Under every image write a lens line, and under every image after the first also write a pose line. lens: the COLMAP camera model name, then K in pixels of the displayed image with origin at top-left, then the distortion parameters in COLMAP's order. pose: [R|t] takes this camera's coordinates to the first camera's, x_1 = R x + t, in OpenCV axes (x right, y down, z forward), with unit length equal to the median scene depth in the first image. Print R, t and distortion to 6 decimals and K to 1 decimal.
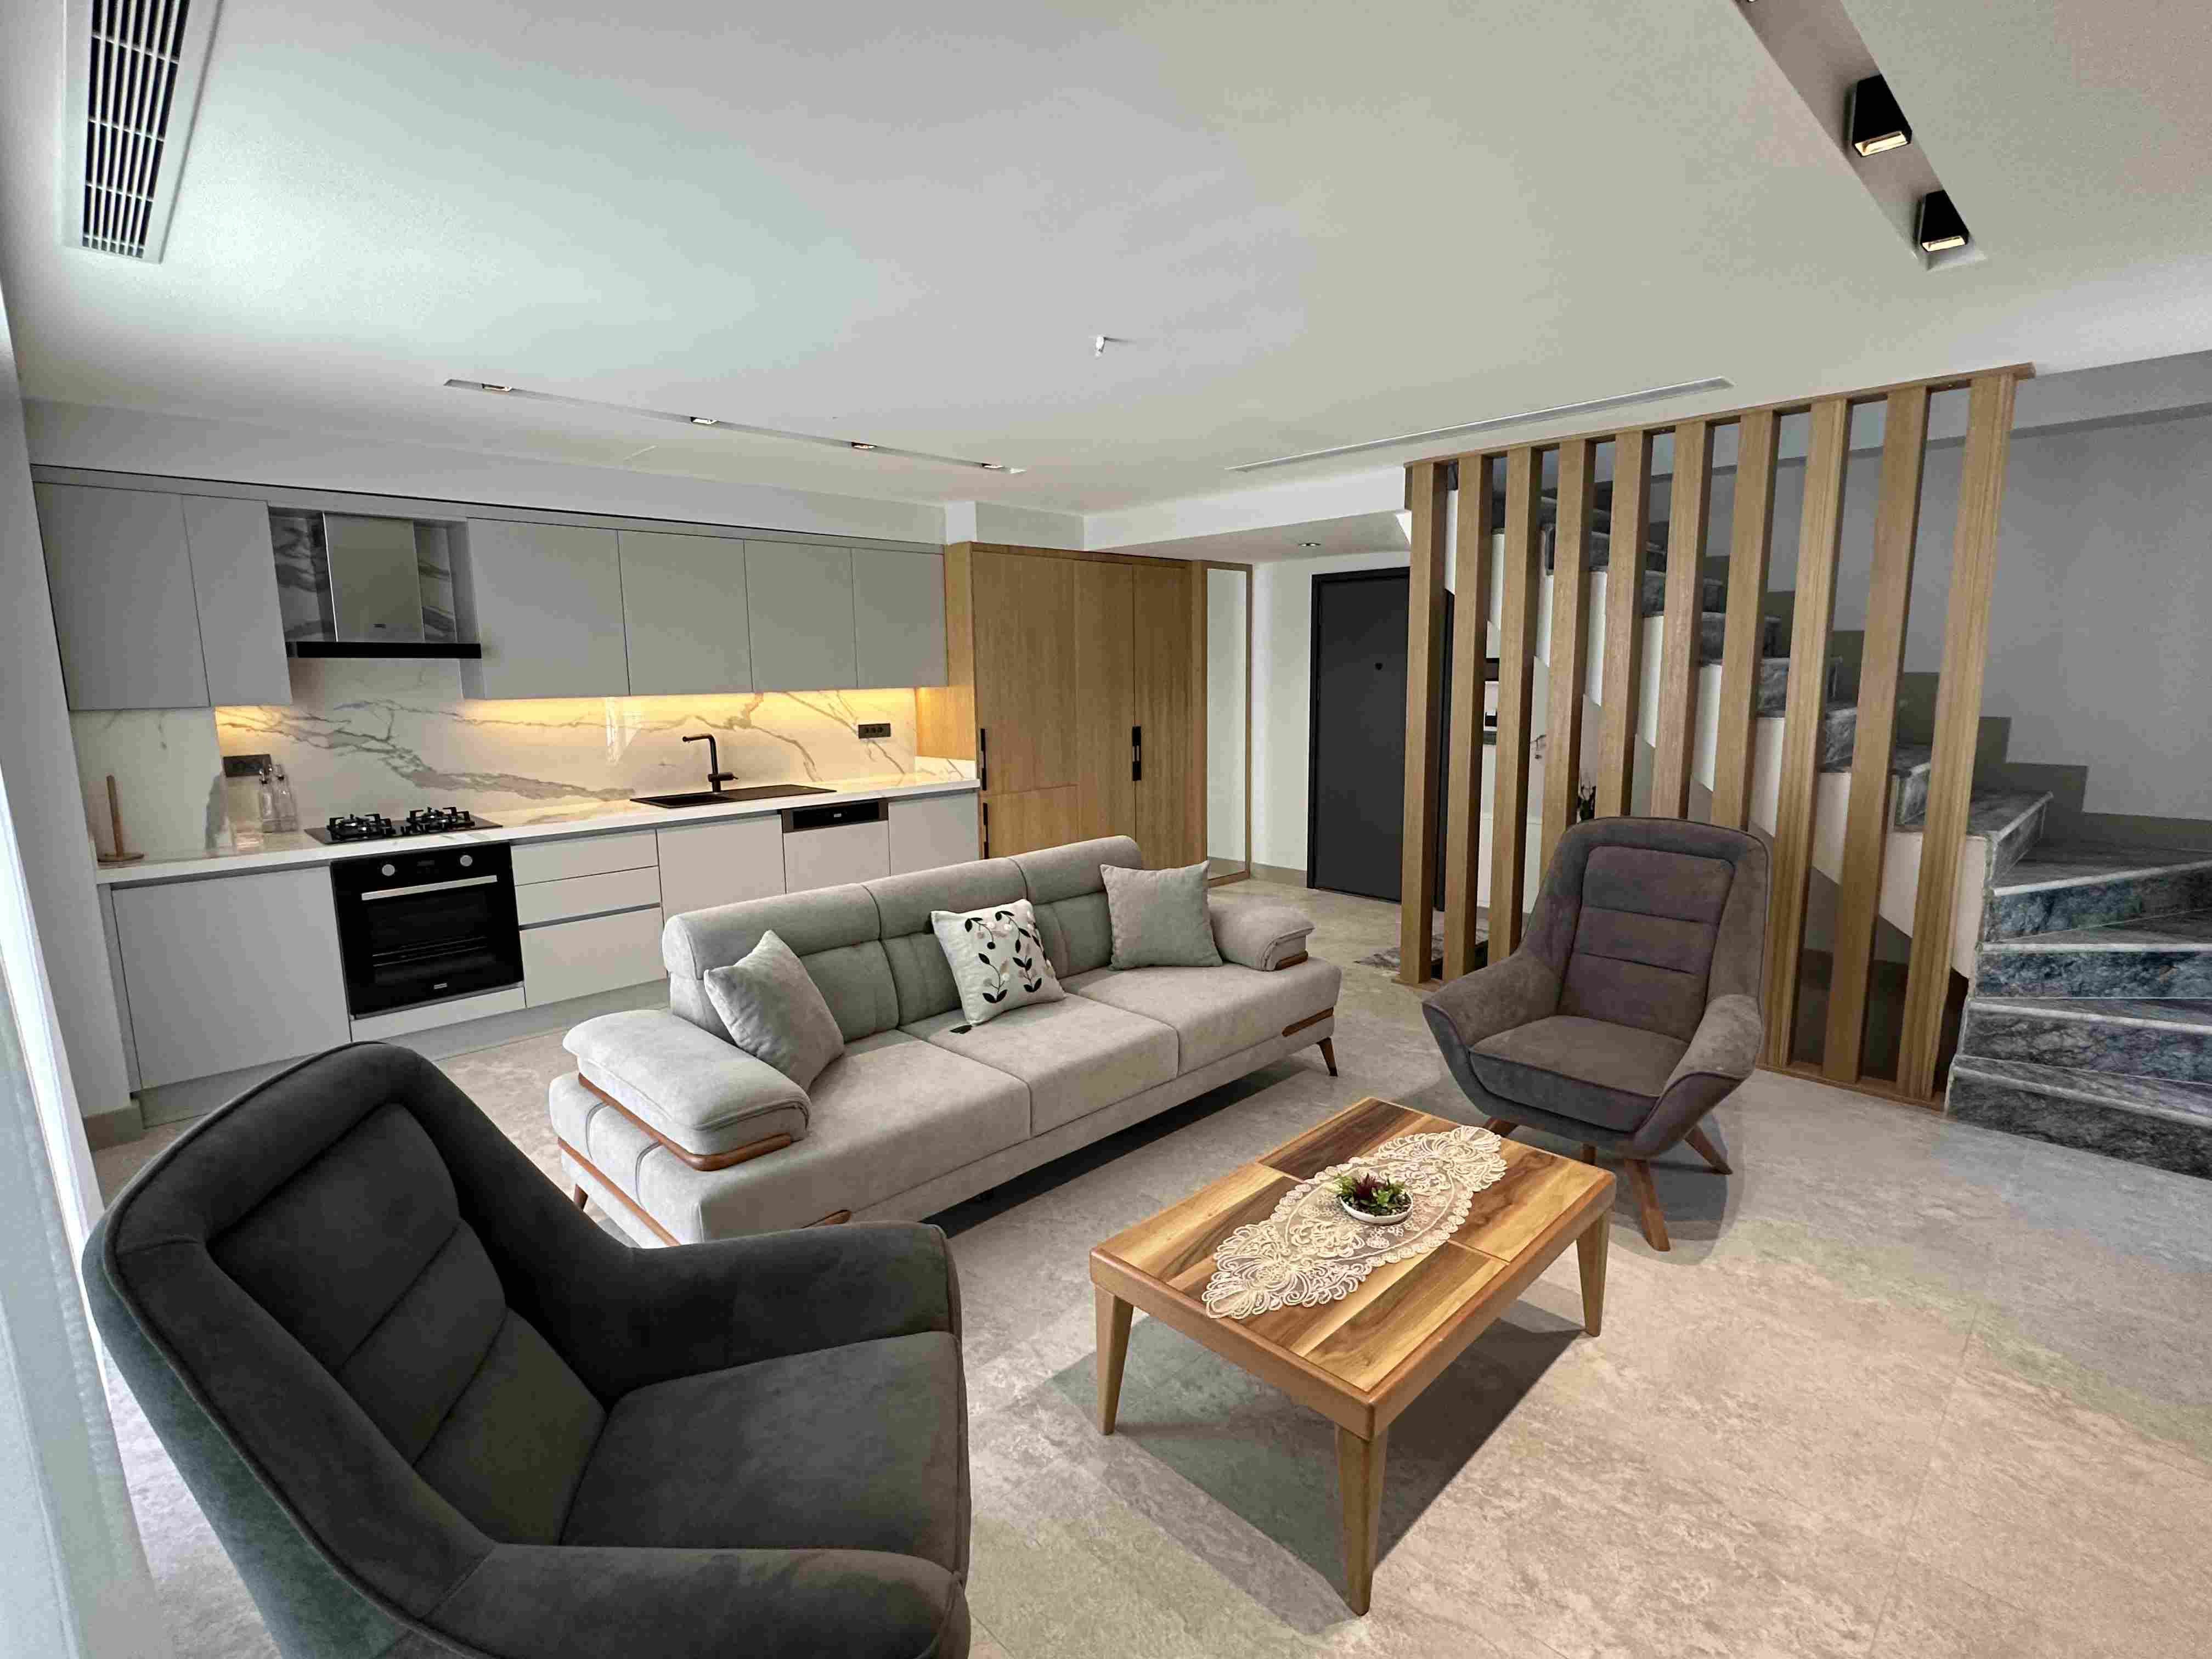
lens RADIAL K [[1044.5, 0, 1118.9], [0, 1044.5, 818.4], [0, 0, 1]] dist [-0.003692, 0.000643]
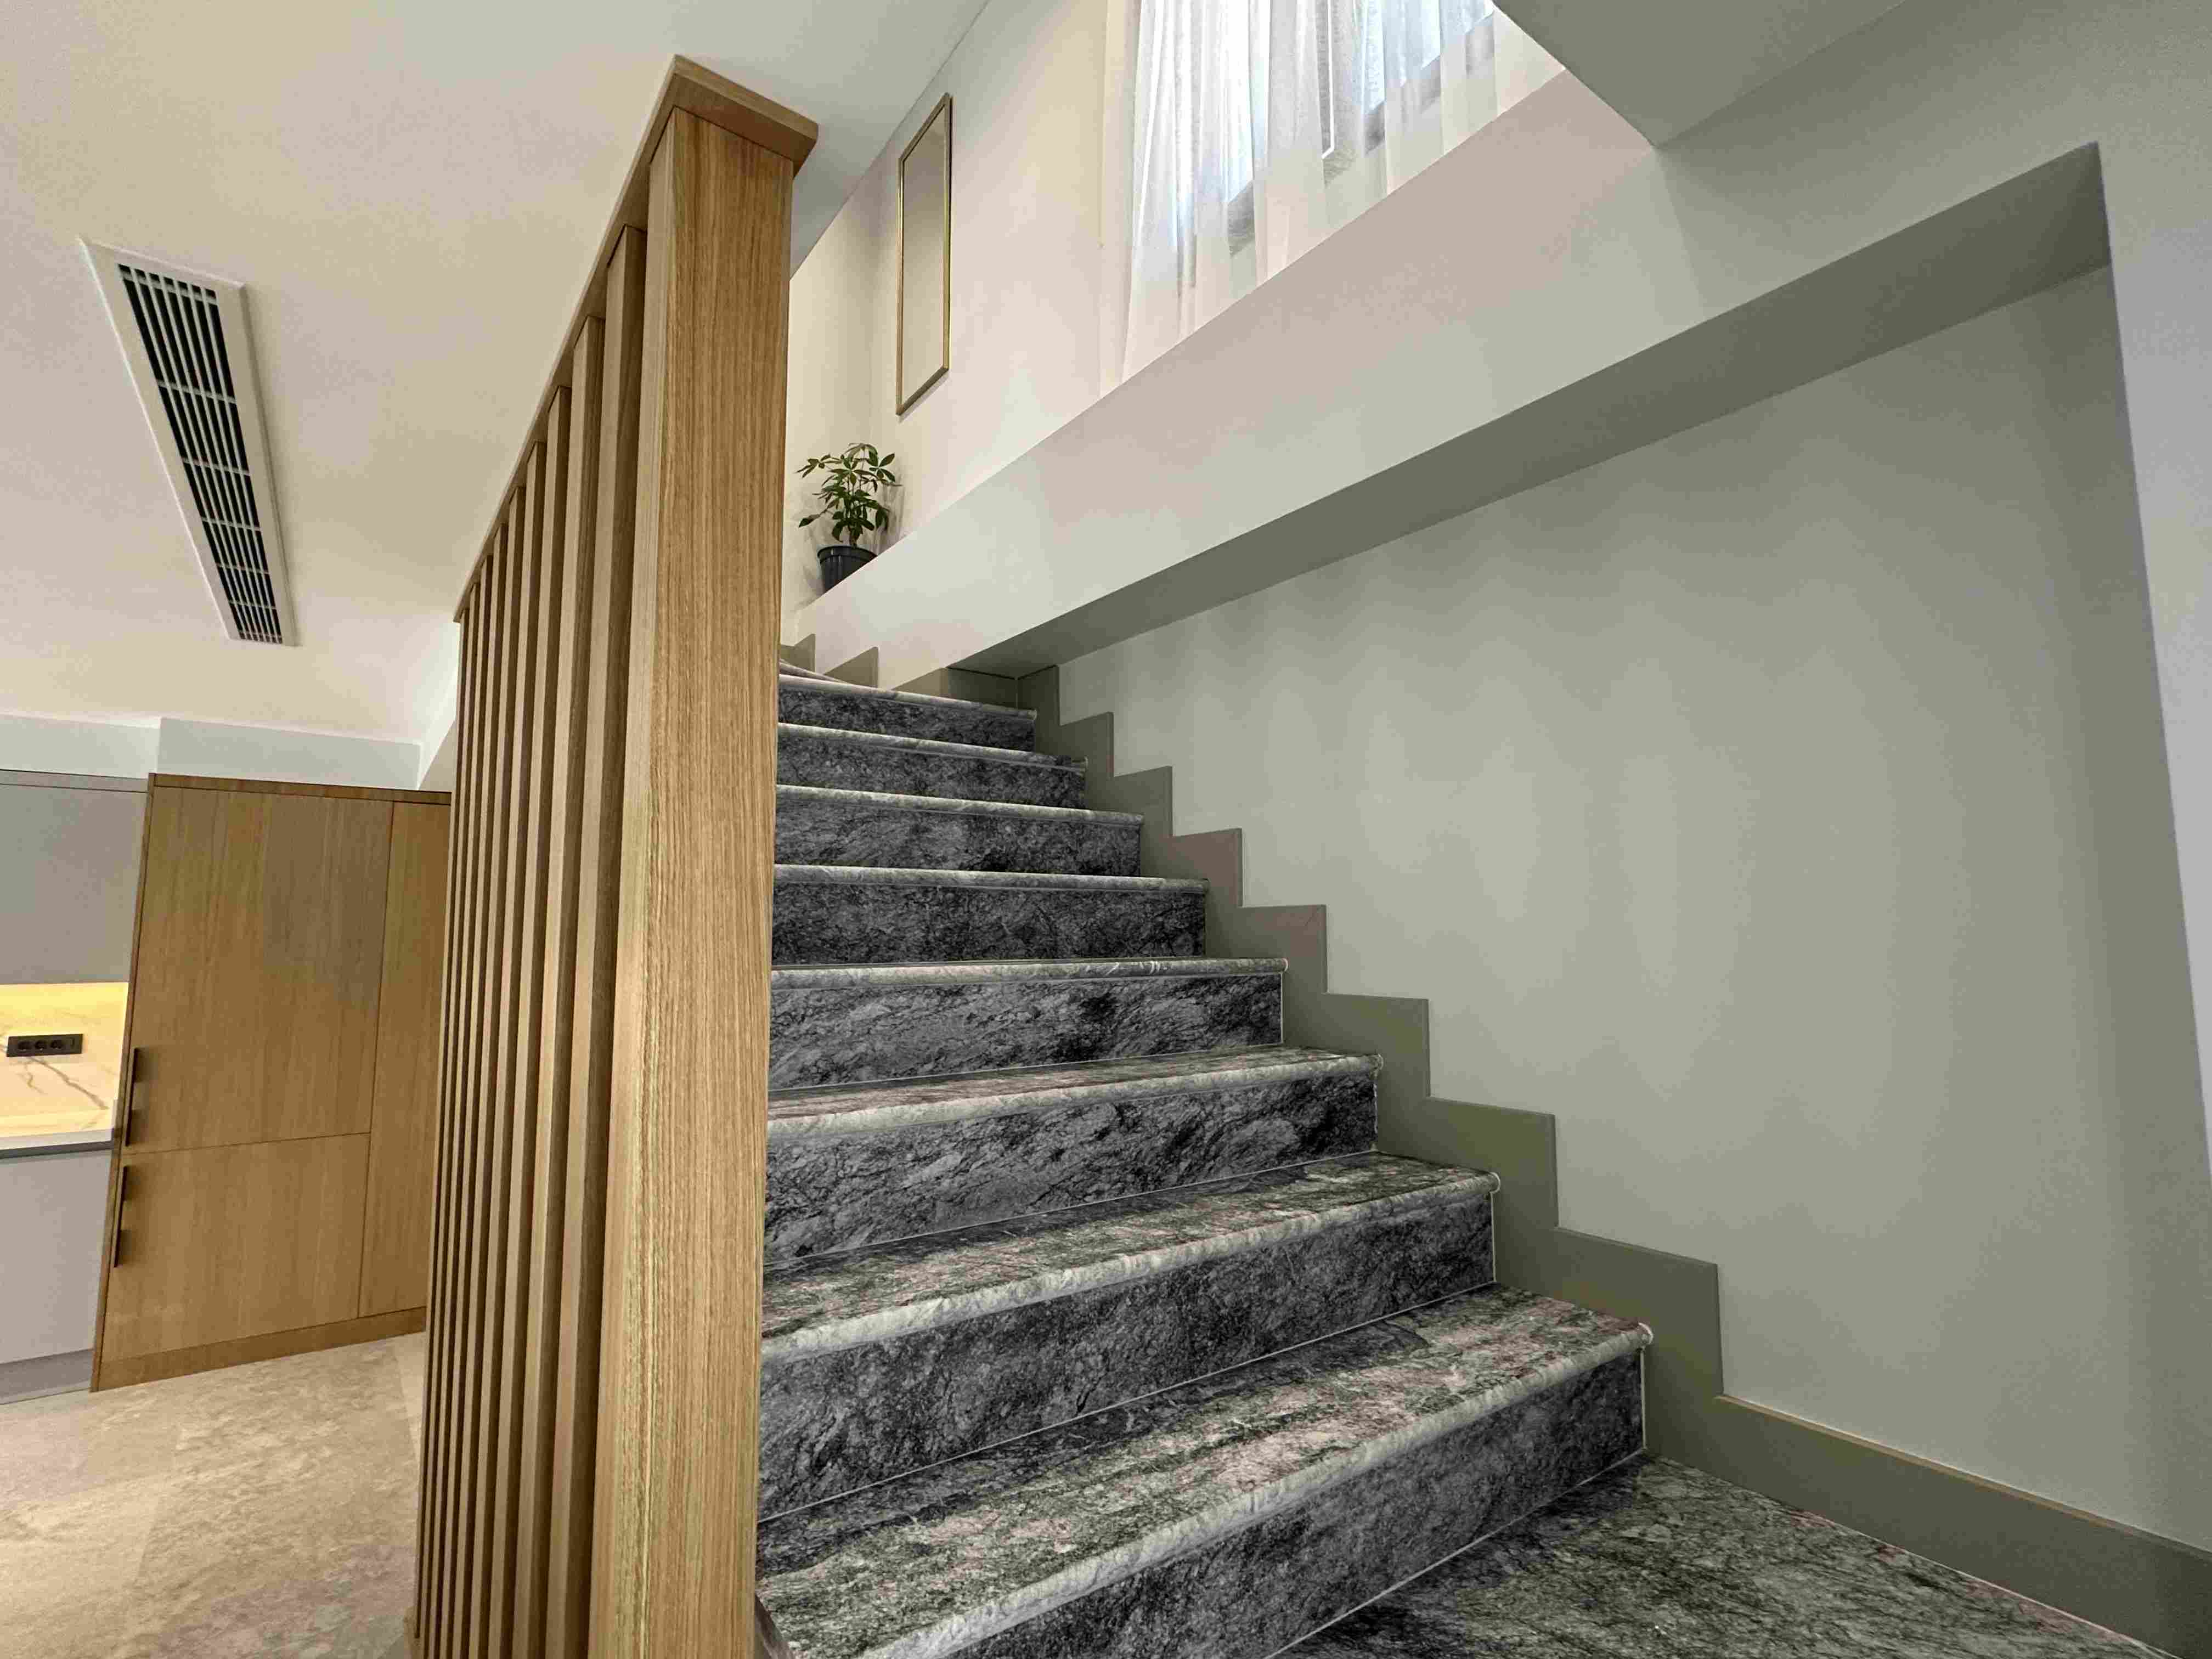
lens RADIAL K [[1044.5, 0, 1106.5], [0, 1044.5, 833.4], [0, 0, 1]] dist [-0.003692, 0.000643]
pose [[0.990622, -0.002608, -0.136607, 0.669006], [-0.031005, 0.969444, -0.243345, -0.091625], [0.133068, 0.245298, 0.960272, 0.504650]]
